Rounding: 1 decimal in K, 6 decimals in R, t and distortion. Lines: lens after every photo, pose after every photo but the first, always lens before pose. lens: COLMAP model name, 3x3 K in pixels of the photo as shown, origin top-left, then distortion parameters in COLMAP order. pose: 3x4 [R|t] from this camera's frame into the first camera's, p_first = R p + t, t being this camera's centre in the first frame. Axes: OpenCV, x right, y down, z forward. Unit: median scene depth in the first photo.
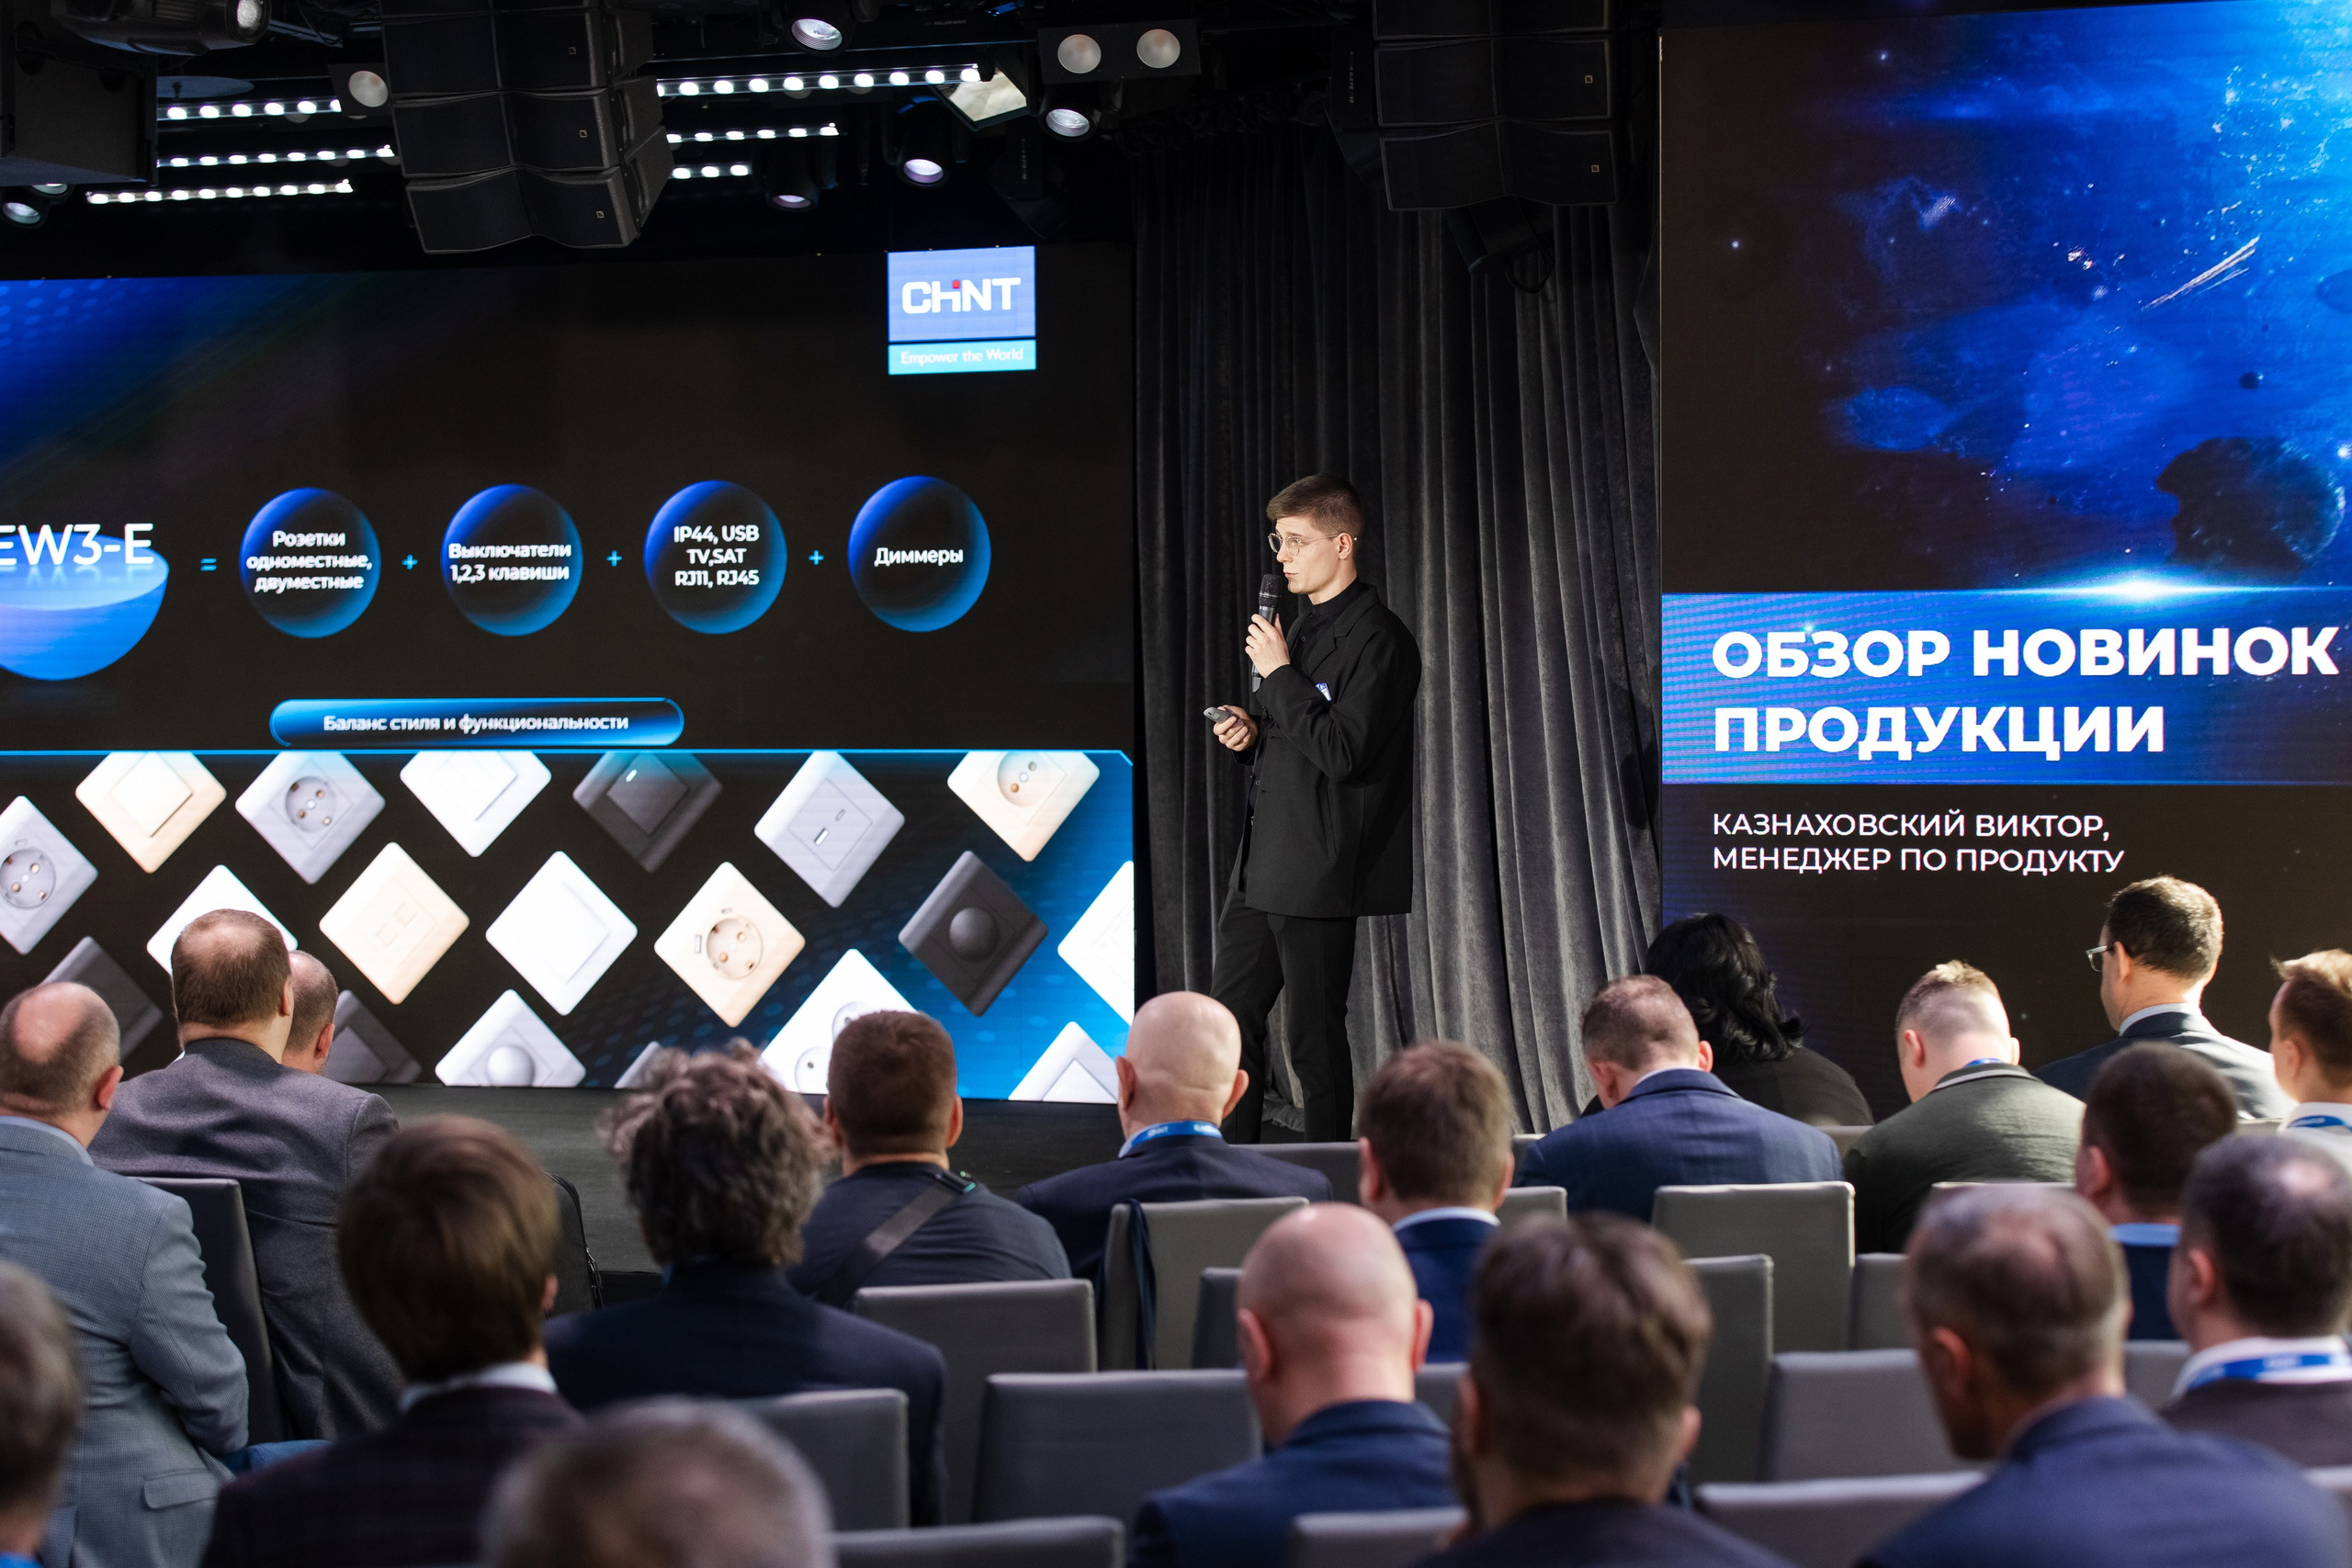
lens RADIAL K [[4894.4, 0, 1216.3], [0, 4894.4, 749.4], [0, 0, 1]] dist [0.077882, -0.258455]
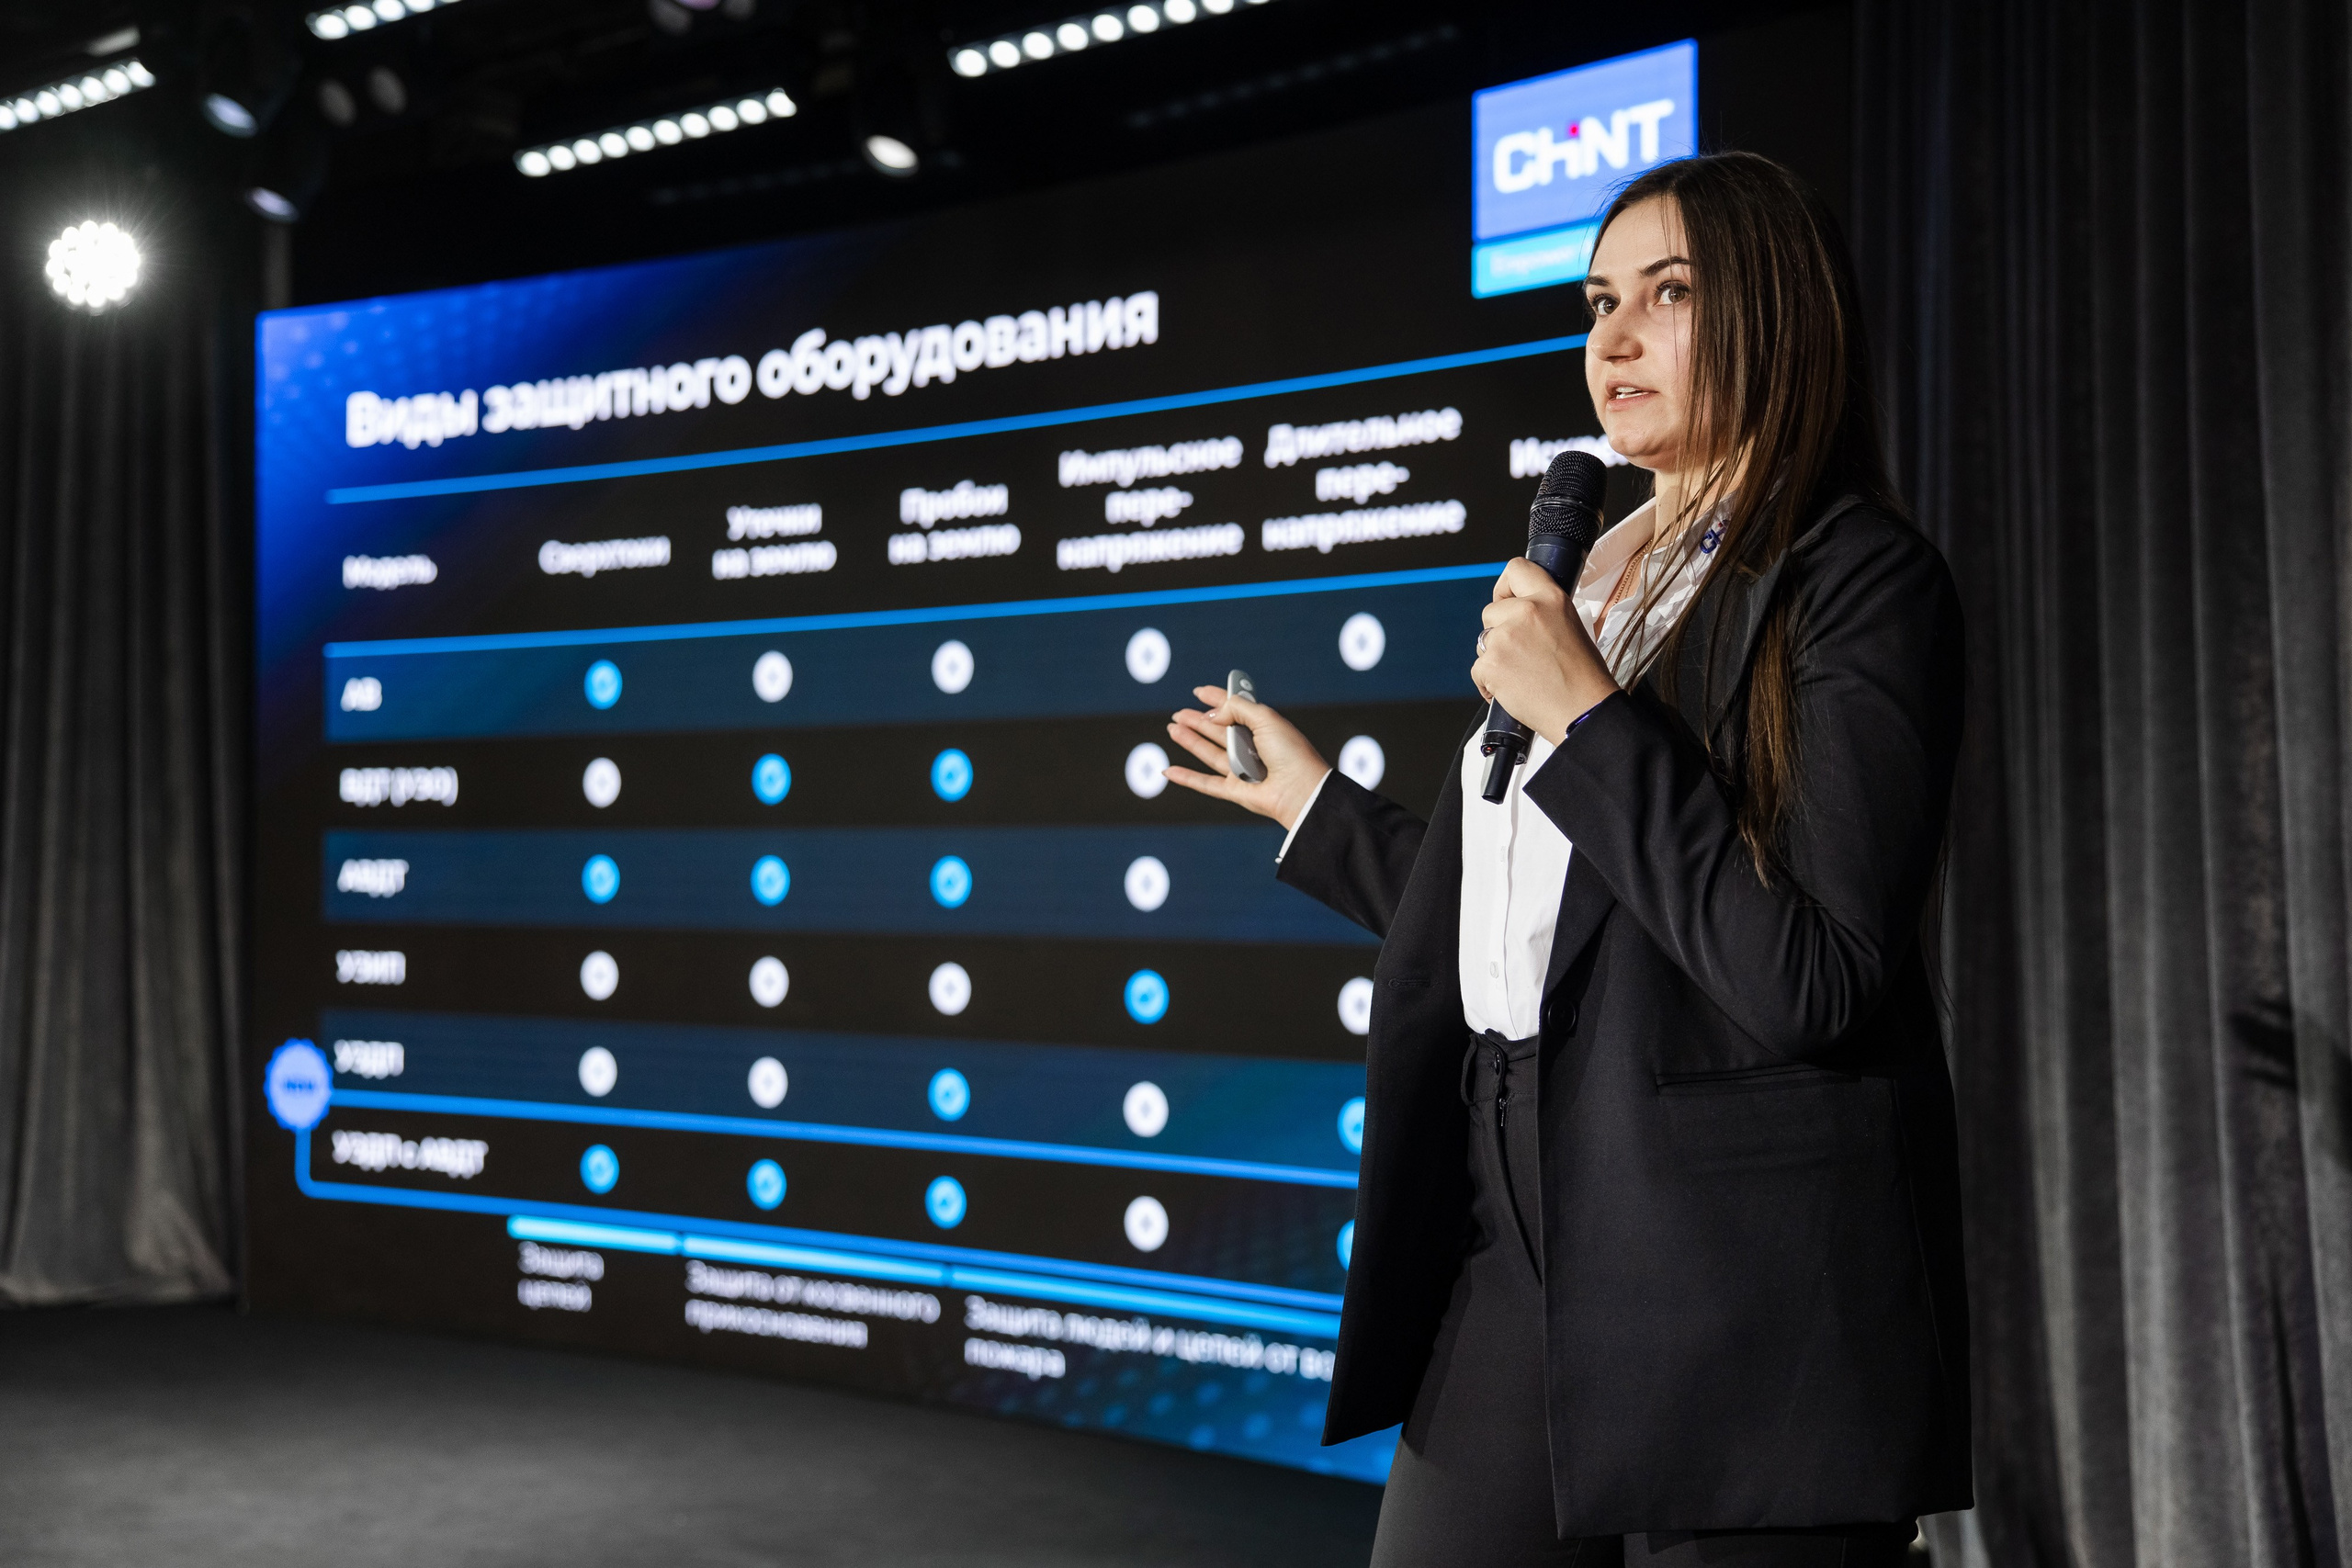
lens RADIAL K [[3330.6, 0, 1065.8], [0, 3330.6, 757.6], [0, 0, 1]] dist [0.036142, 0.020264]
pose [[0.924878, -0.002140, -0.380258, 0.069480], [-0.018348, 0.998568, -0.050248, 0.002675], [0.379821, 0.053450, 0.923515, 0.992269]]
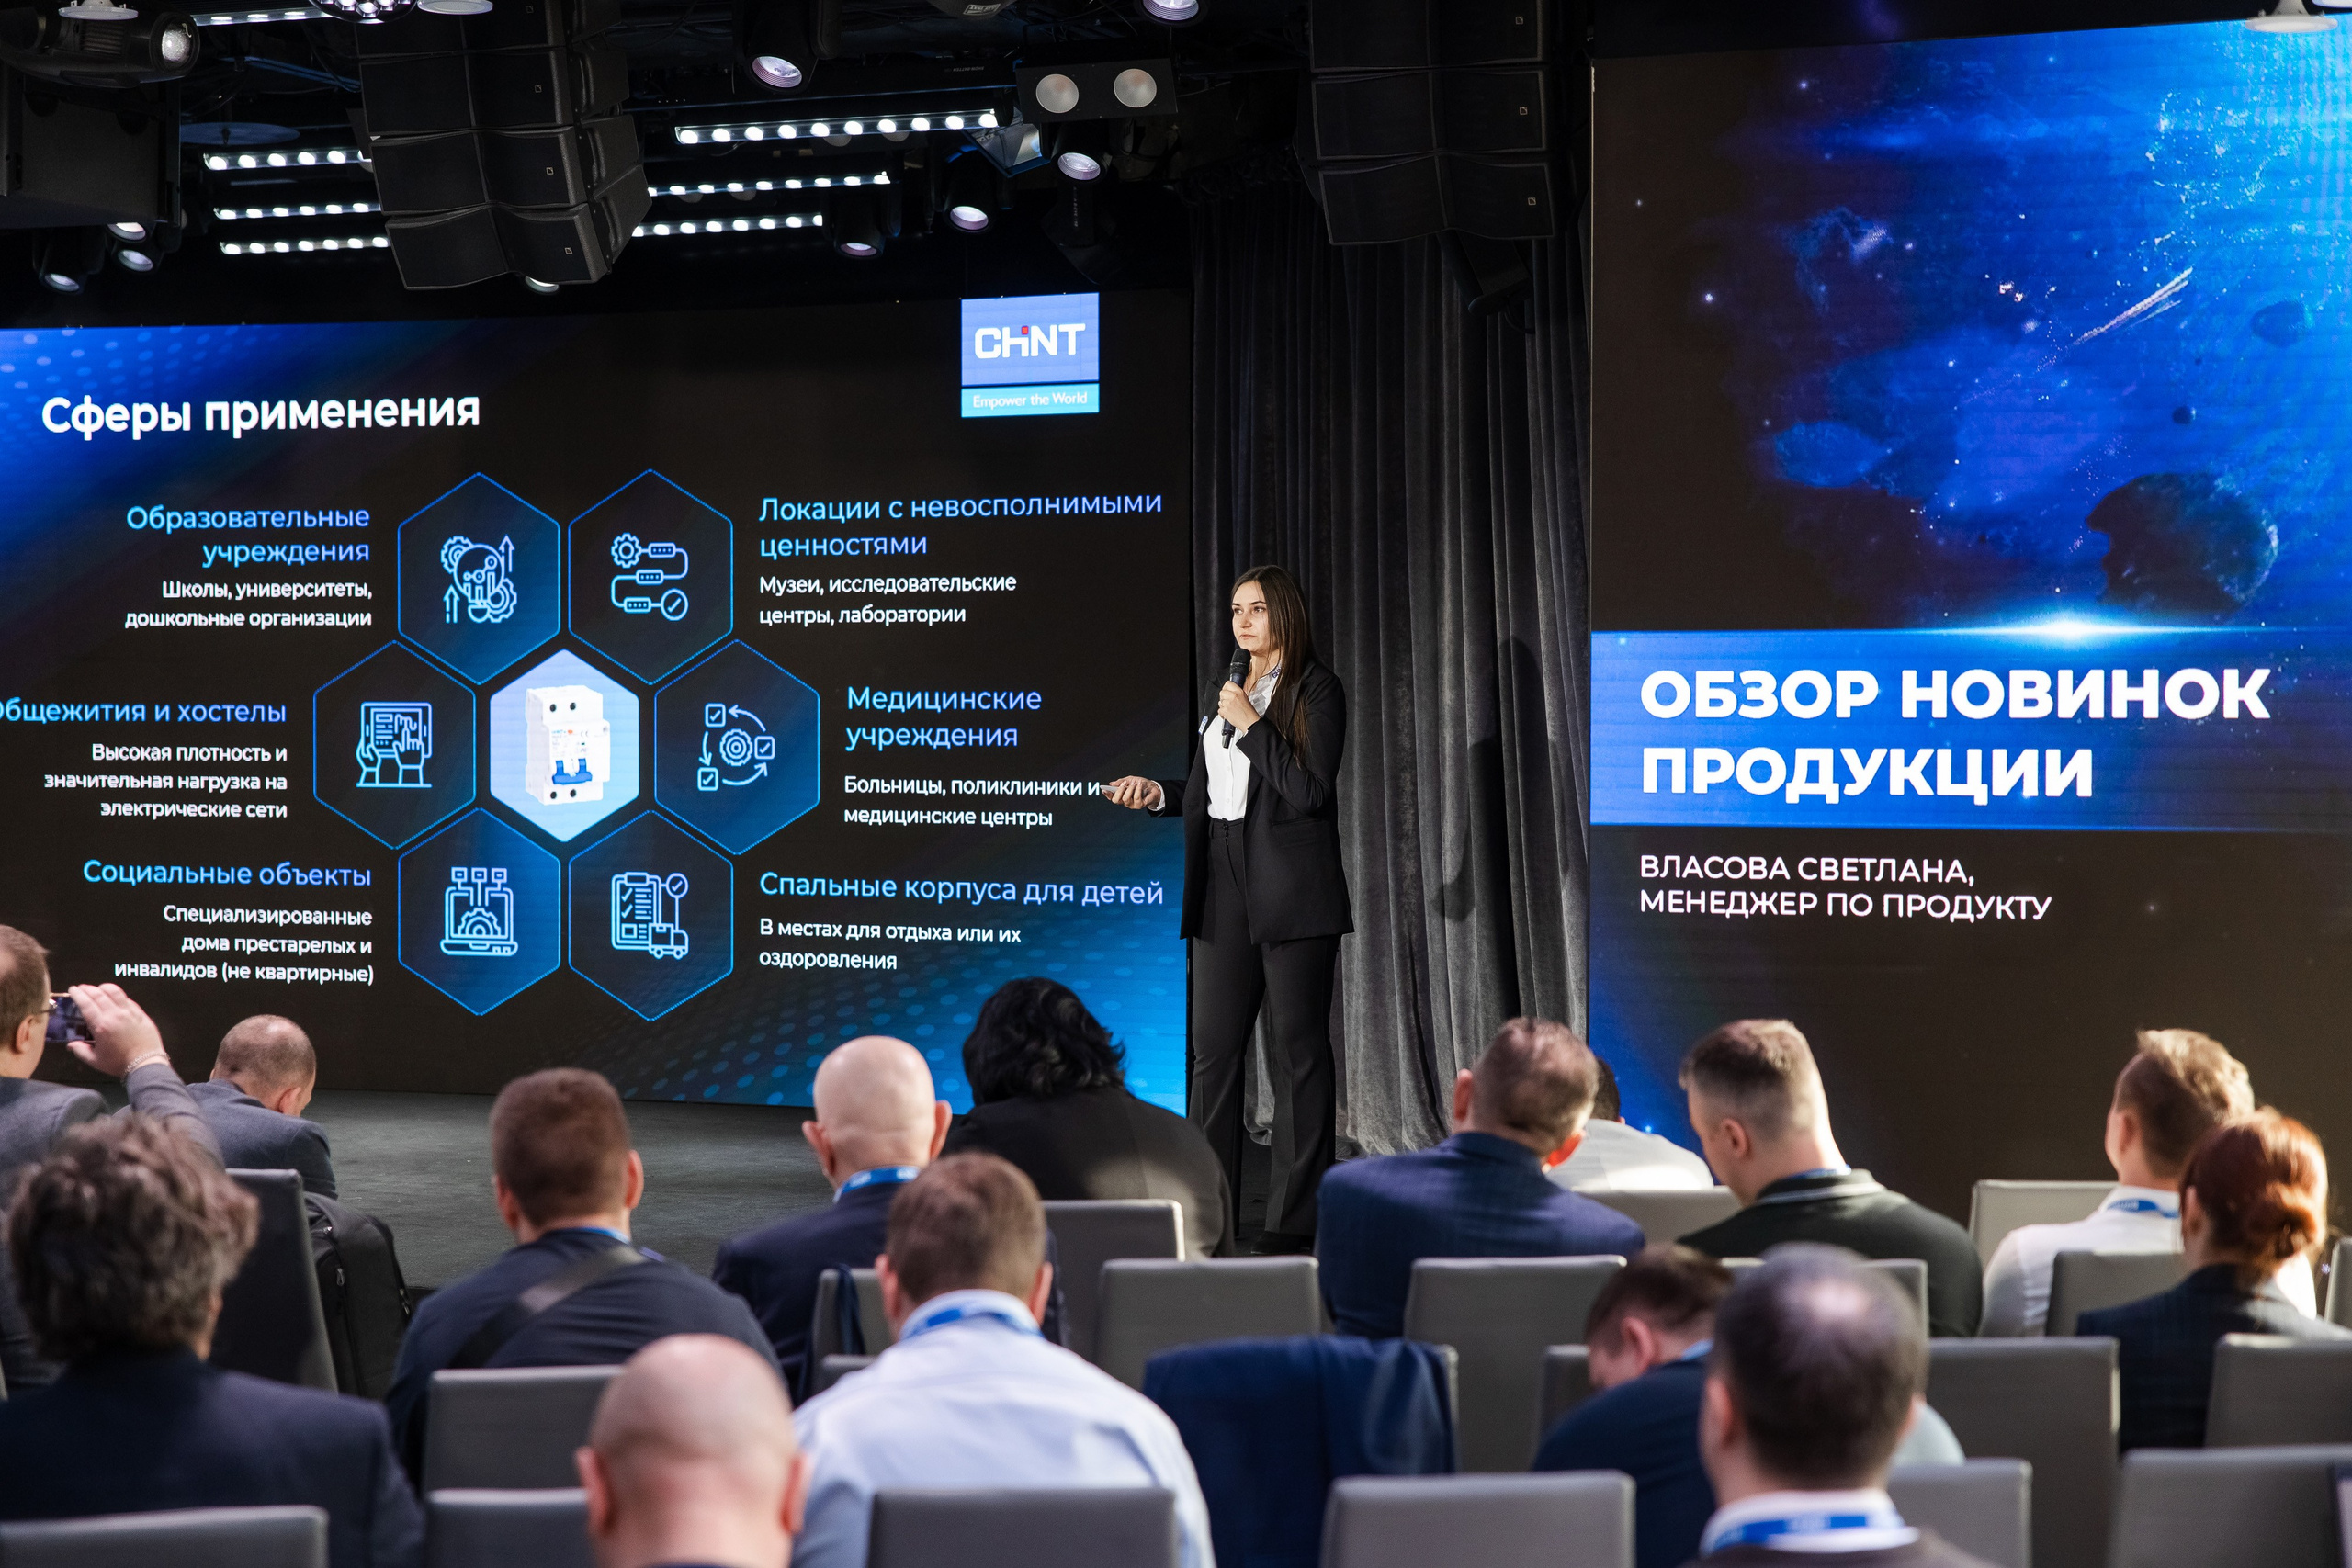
lens RADIAL K [[4496.2, 0, 1197.6], [0, 4496.2, 784.1], [0, 0, 1]] dist [0.014756, 0.217503]
pose [[0.997913, 0.007449, -0.064146, 0.072321], [-0.007358, 0.999972, 0.001655, -0.002119], [0.064157, -0.001179, 0.997939, 0.095061]]
